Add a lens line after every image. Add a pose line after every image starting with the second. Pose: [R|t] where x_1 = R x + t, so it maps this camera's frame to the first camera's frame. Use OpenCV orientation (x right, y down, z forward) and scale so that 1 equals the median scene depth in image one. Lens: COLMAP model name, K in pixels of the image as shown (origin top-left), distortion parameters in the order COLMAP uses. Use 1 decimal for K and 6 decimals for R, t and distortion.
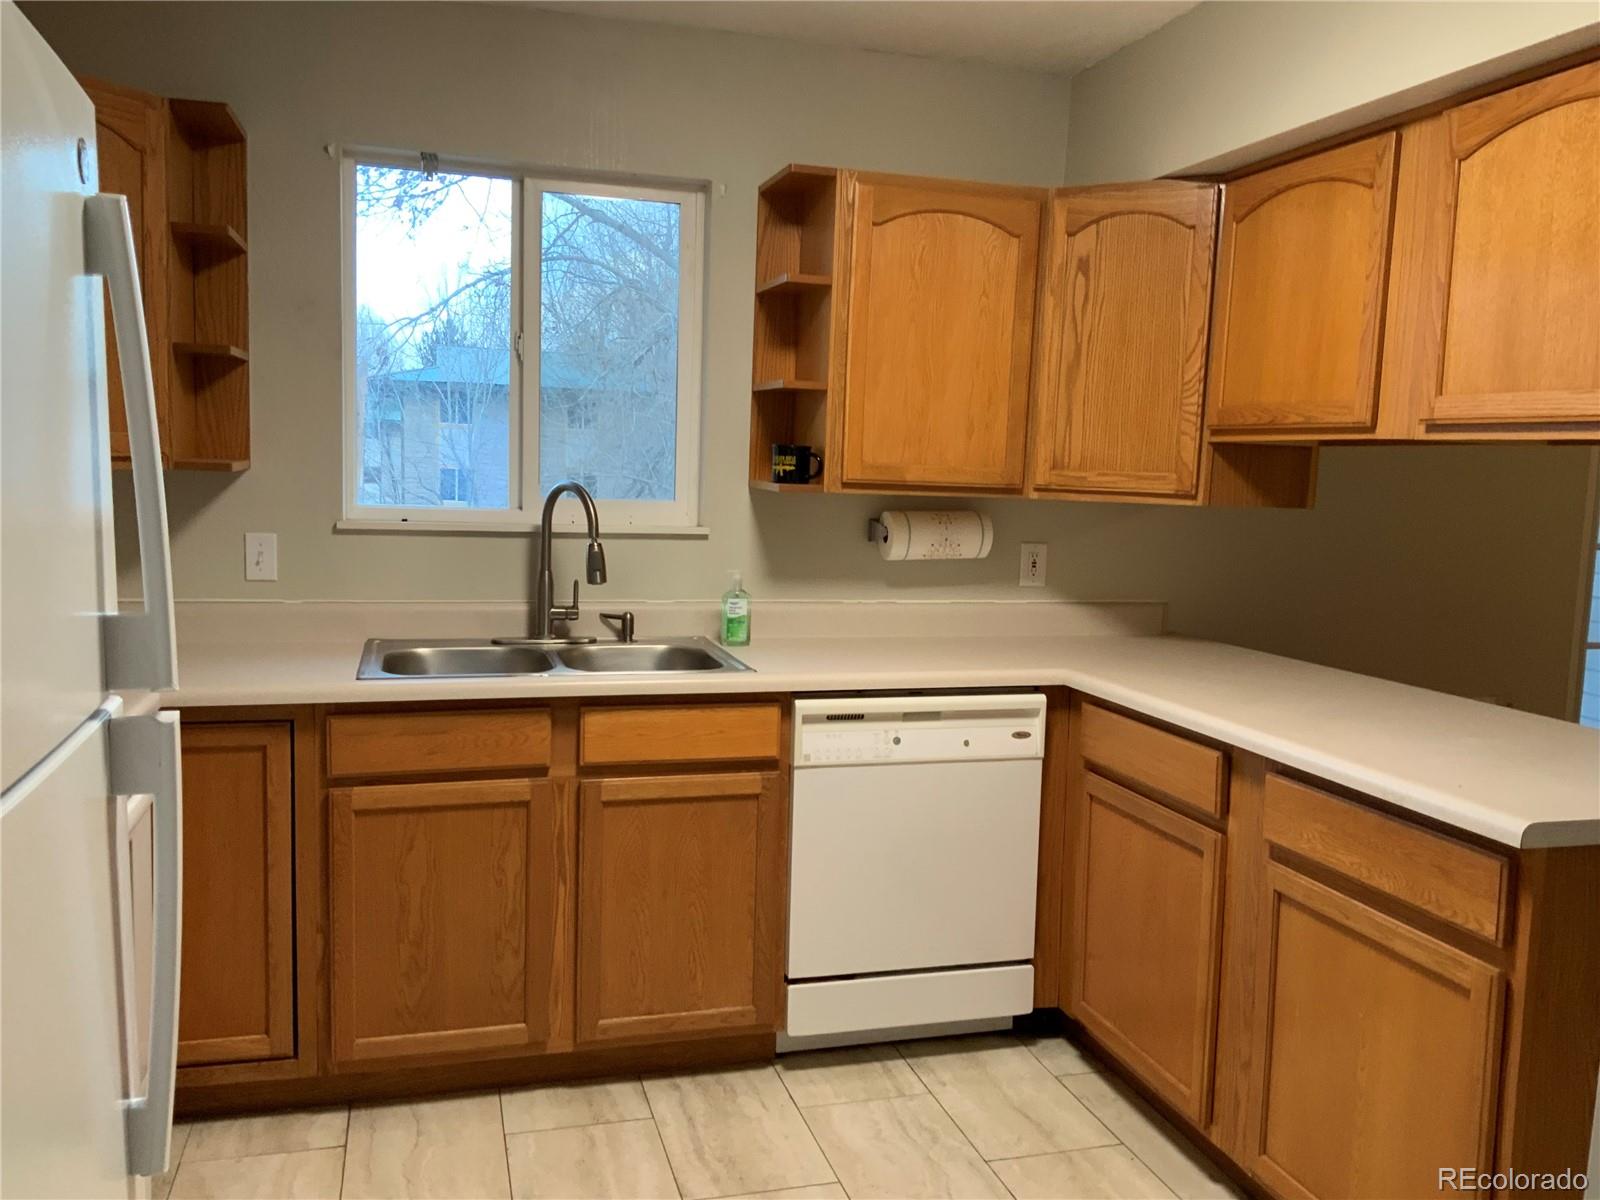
lens RADIAL K [[1310.0, 0, 805.3], [0, 1310.0, 592.2], [0, 0, 1]] dist [-0.004758, -0.020728]
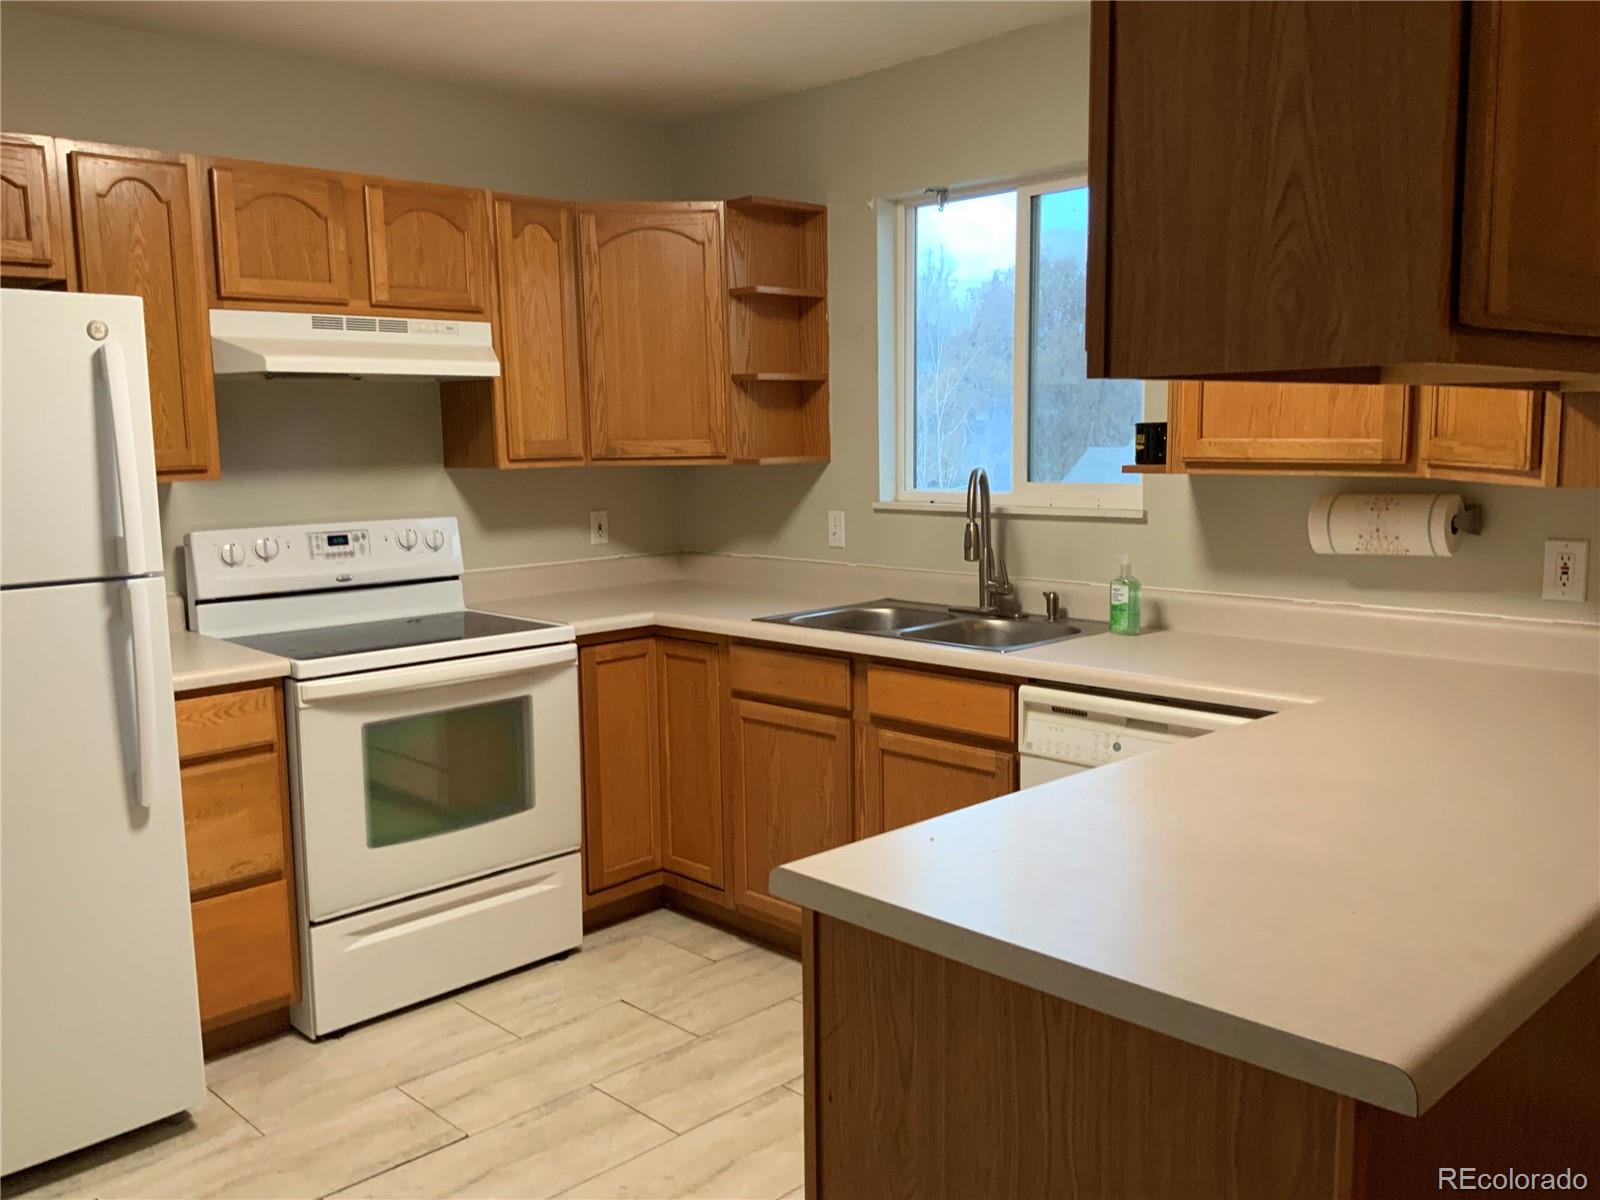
lens RADIAL K [[1310.0, 0, 802.6], [0, 1310.0, 607.2], [0, 0, 1]] dist [-0.004758, -0.020728]
pose [[0.446709, 0.071623, -0.891808, 0.784700], [-0.063824, 0.996802, 0.048086, -0.011716], [0.892400, 0.035438, 0.449852, 0.410366]]
